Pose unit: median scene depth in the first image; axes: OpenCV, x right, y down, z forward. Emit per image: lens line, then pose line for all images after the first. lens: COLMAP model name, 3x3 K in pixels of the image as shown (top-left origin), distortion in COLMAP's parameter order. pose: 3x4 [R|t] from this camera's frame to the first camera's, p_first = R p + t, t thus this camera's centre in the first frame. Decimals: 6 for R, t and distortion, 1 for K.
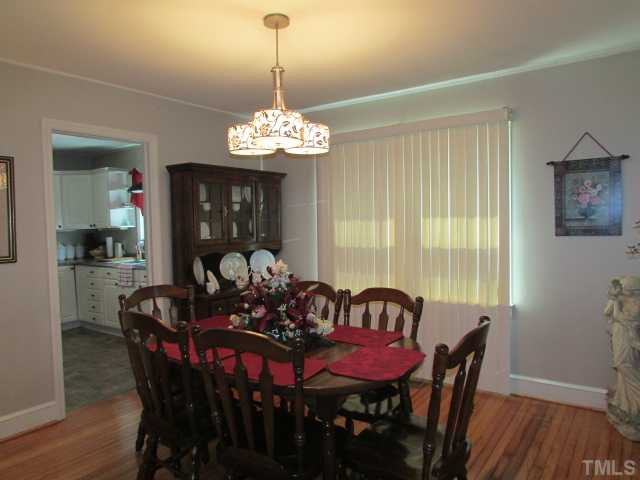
lens RADIAL K [[457.6, 0, 320.0], [0, 457.6, 240.0], [0, 0, 1]] dist [-0.006465, -0.002164]
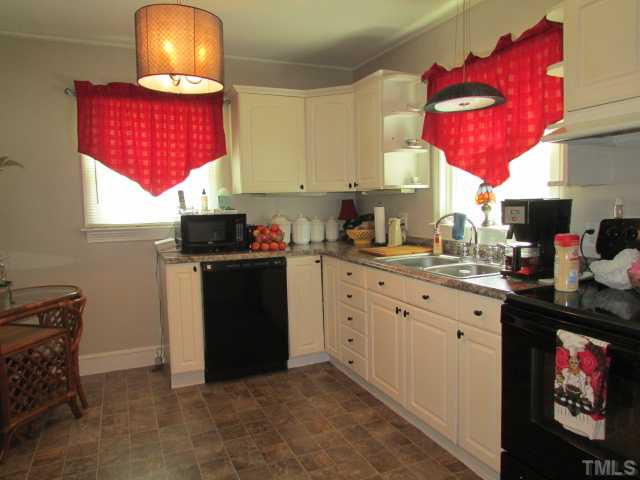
lens RADIAL K [[457.6, 0, 320.0], [0, 457.6, 240.0], [0, 0, 1]] dist [-0.006465, -0.002164]
pose [[0.864367, 0.052862, -0.500076, -0.253446], [-0.023432, 0.997613, 0.064953, -0.000514], [0.502316, -0.044426, 0.863542, 0.501813]]
